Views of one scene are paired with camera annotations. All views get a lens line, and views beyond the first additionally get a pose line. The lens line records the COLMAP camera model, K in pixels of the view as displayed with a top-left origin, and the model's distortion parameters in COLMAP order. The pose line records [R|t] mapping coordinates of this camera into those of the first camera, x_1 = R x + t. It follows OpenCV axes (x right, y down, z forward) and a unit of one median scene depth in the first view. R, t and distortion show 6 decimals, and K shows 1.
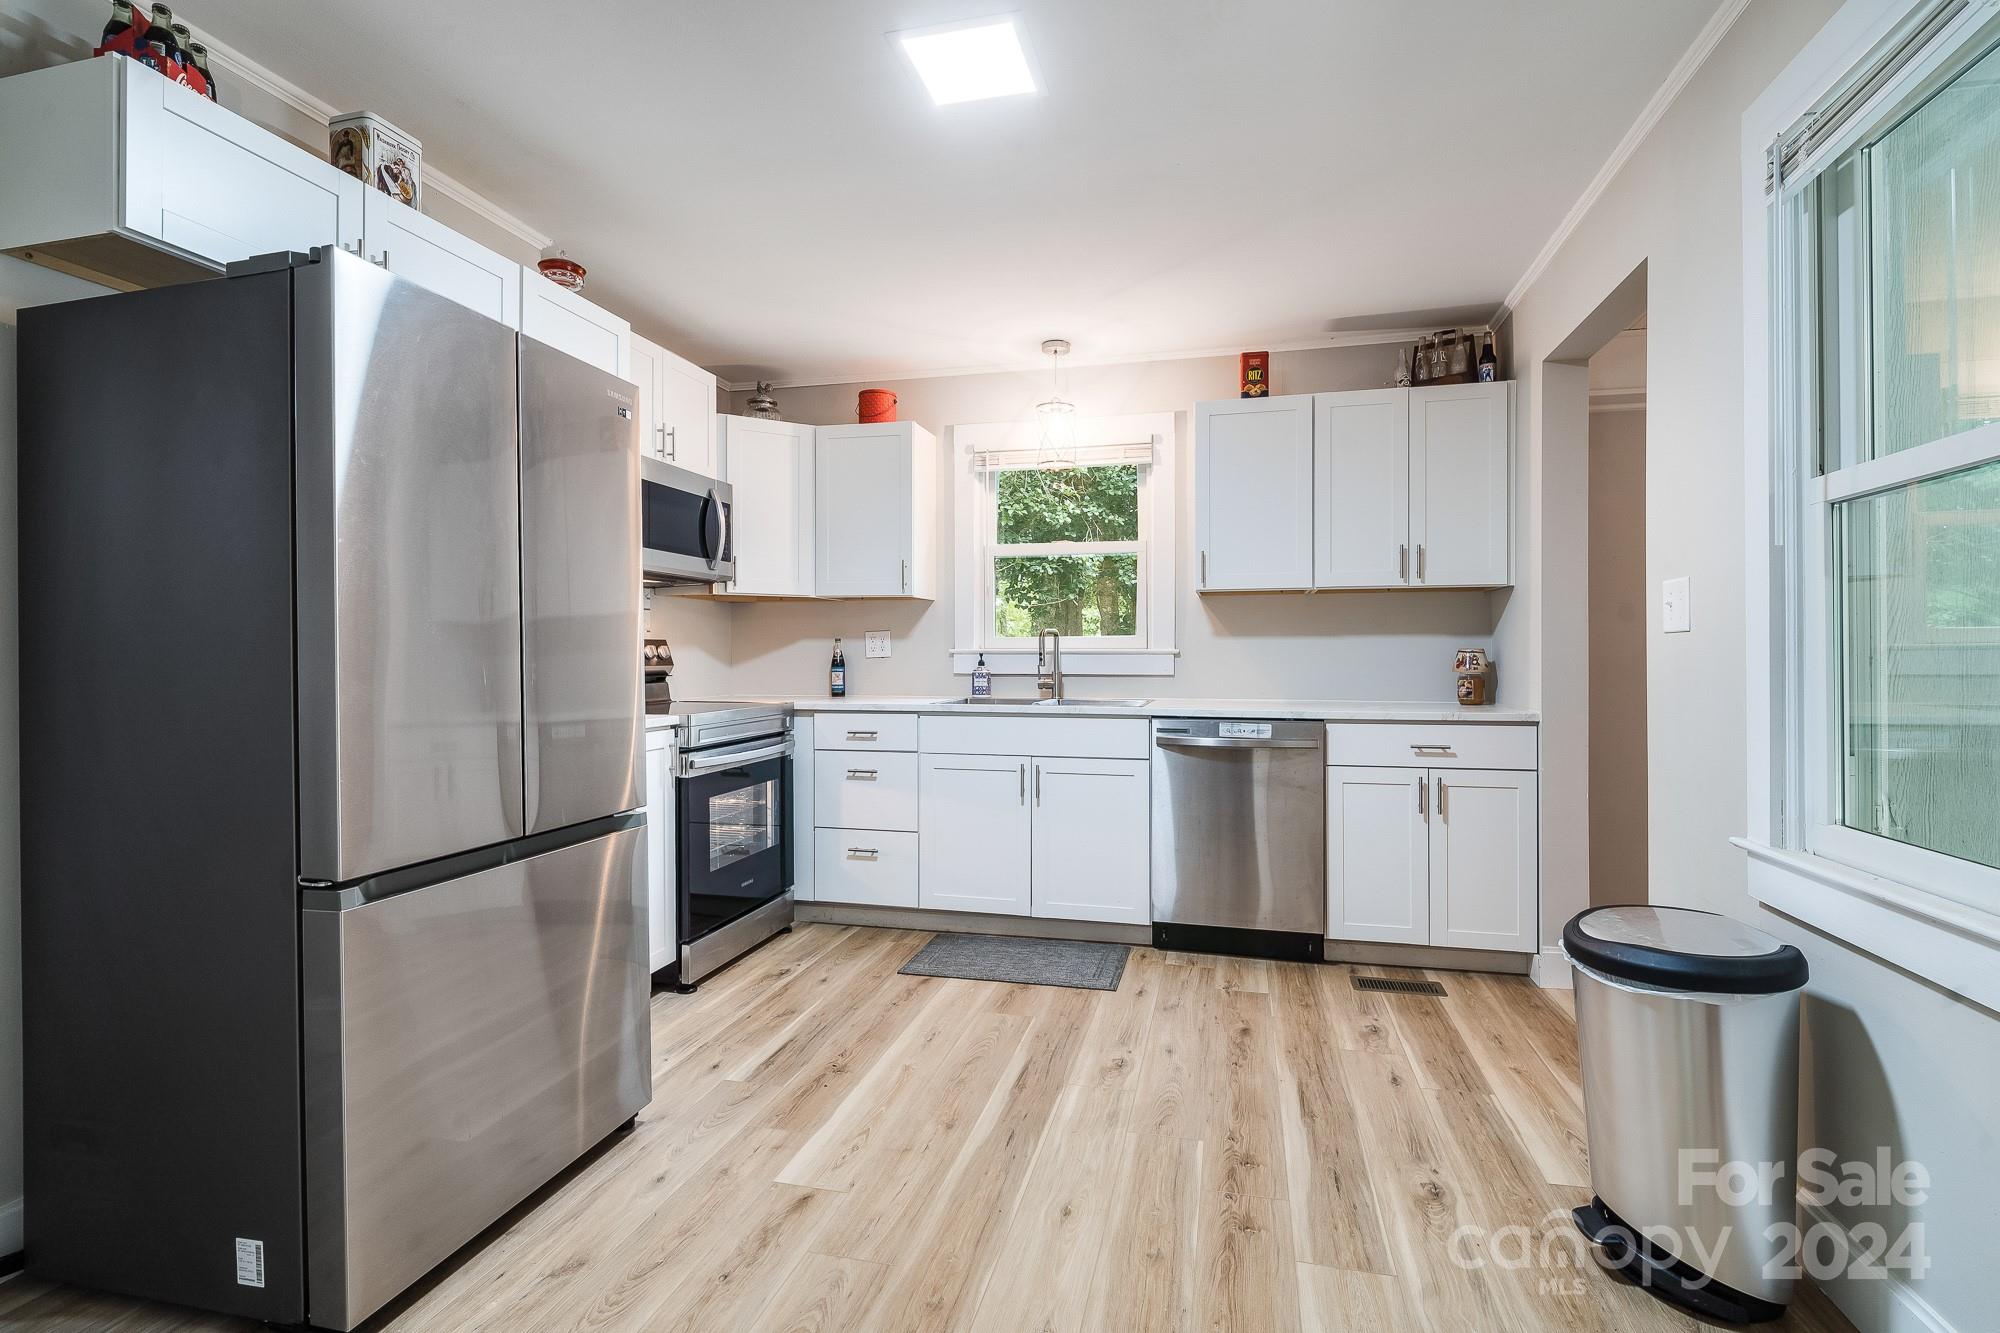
lens RADIAL K [[947.8, 0, 1000.0], [0, 947.8, 666.5], [0, 0, 1]] dist [-0.001277, -0.000460]
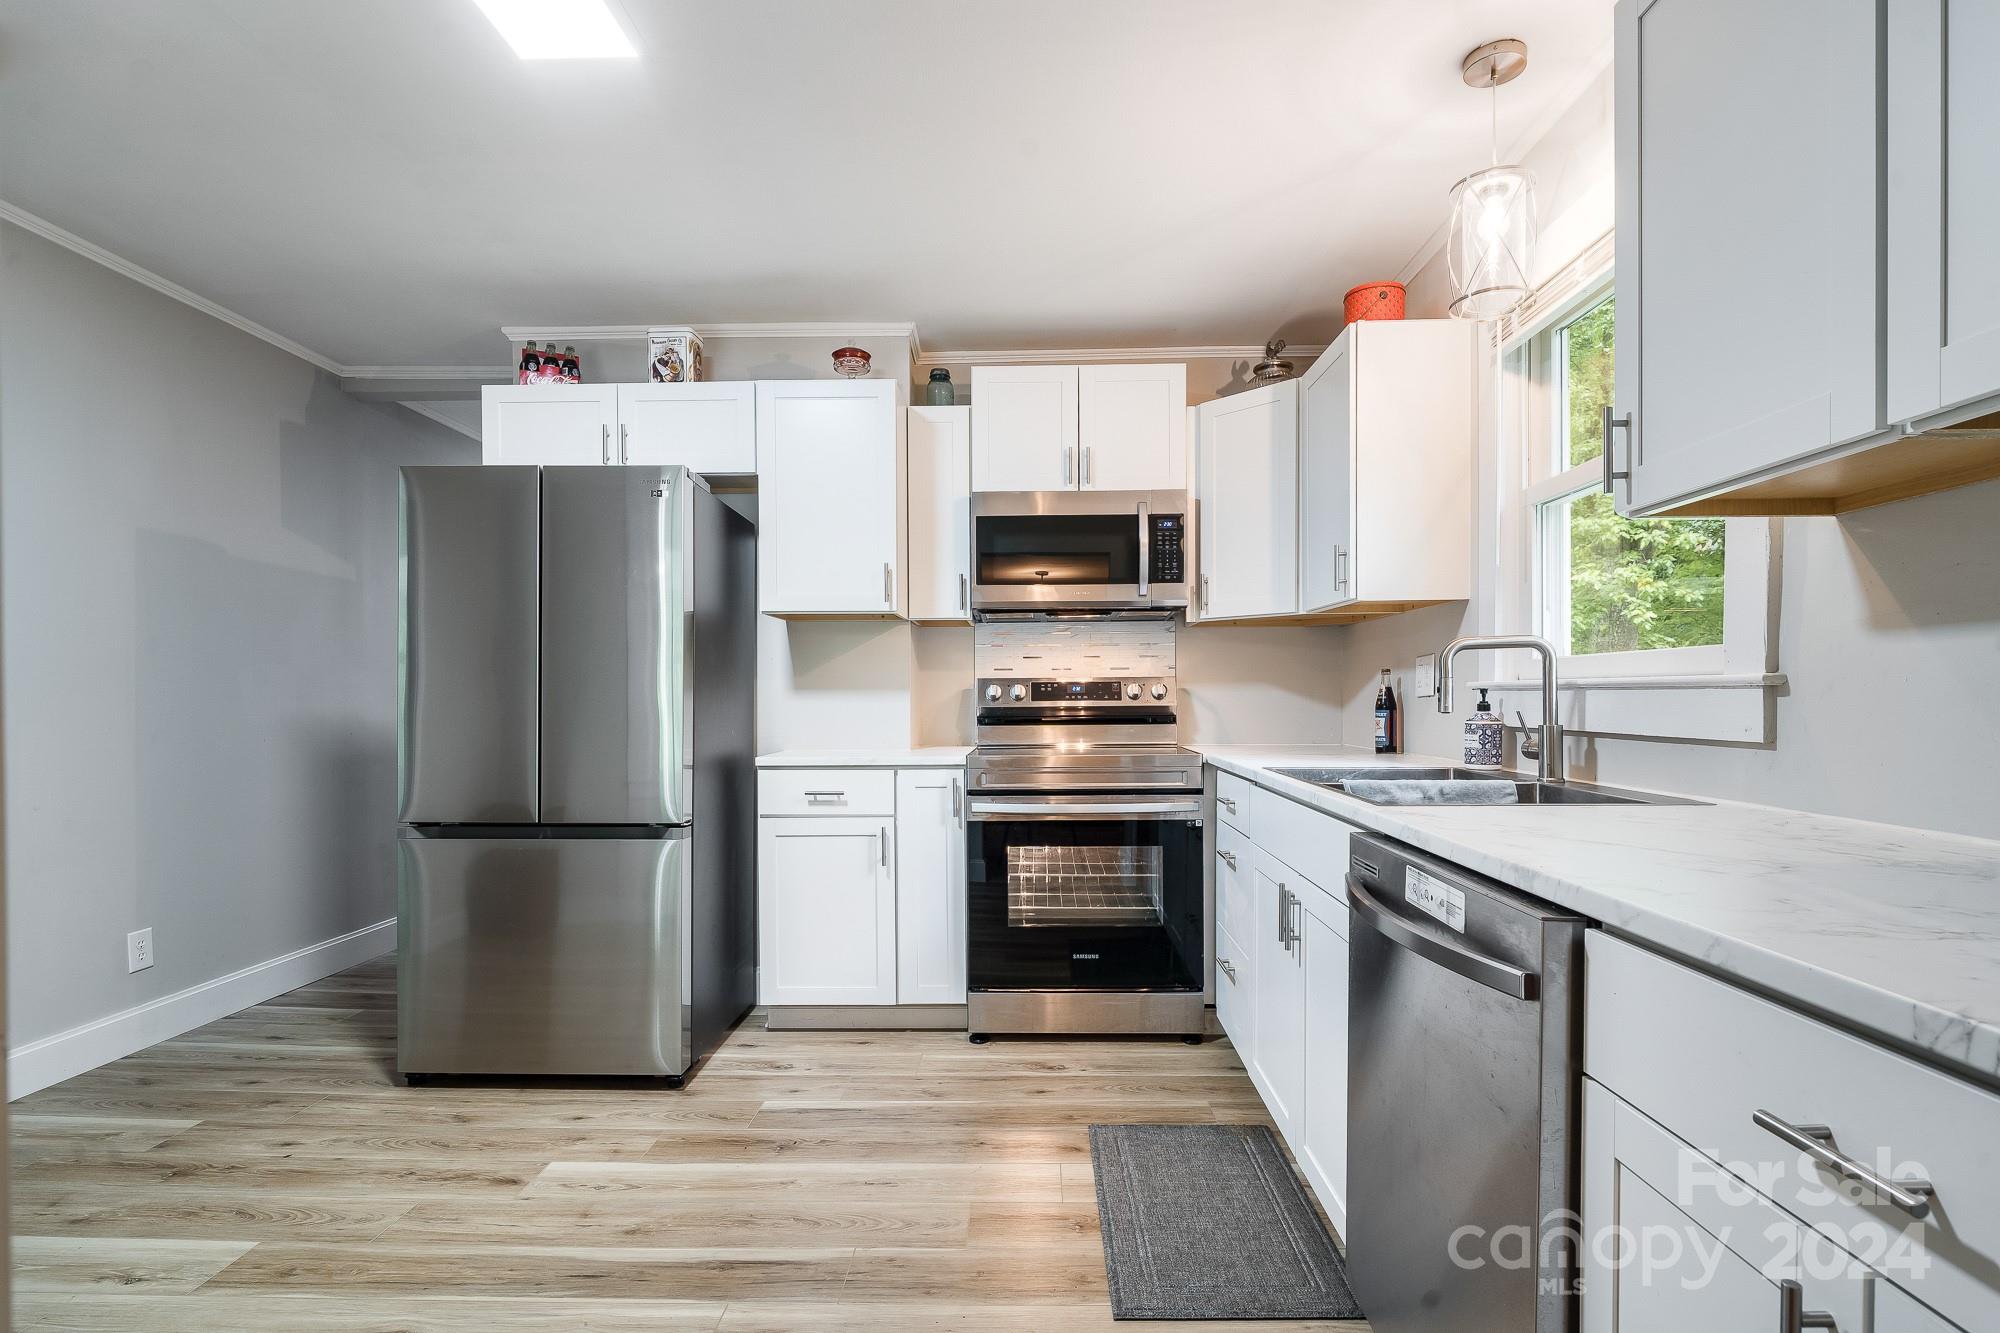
lens RADIAL K [[959.0, 0, 1004.6], [0, 959.0, 715.2], [0, 0, 1]] dist [-0.002932, -0.001107]
pose [[0.220634, 0.020464, -0.975142, 0.691290], [-0.008000, 0.999784, 0.019171, -0.009837], [0.975324, 0.003571, 0.220750, 0.898253]]
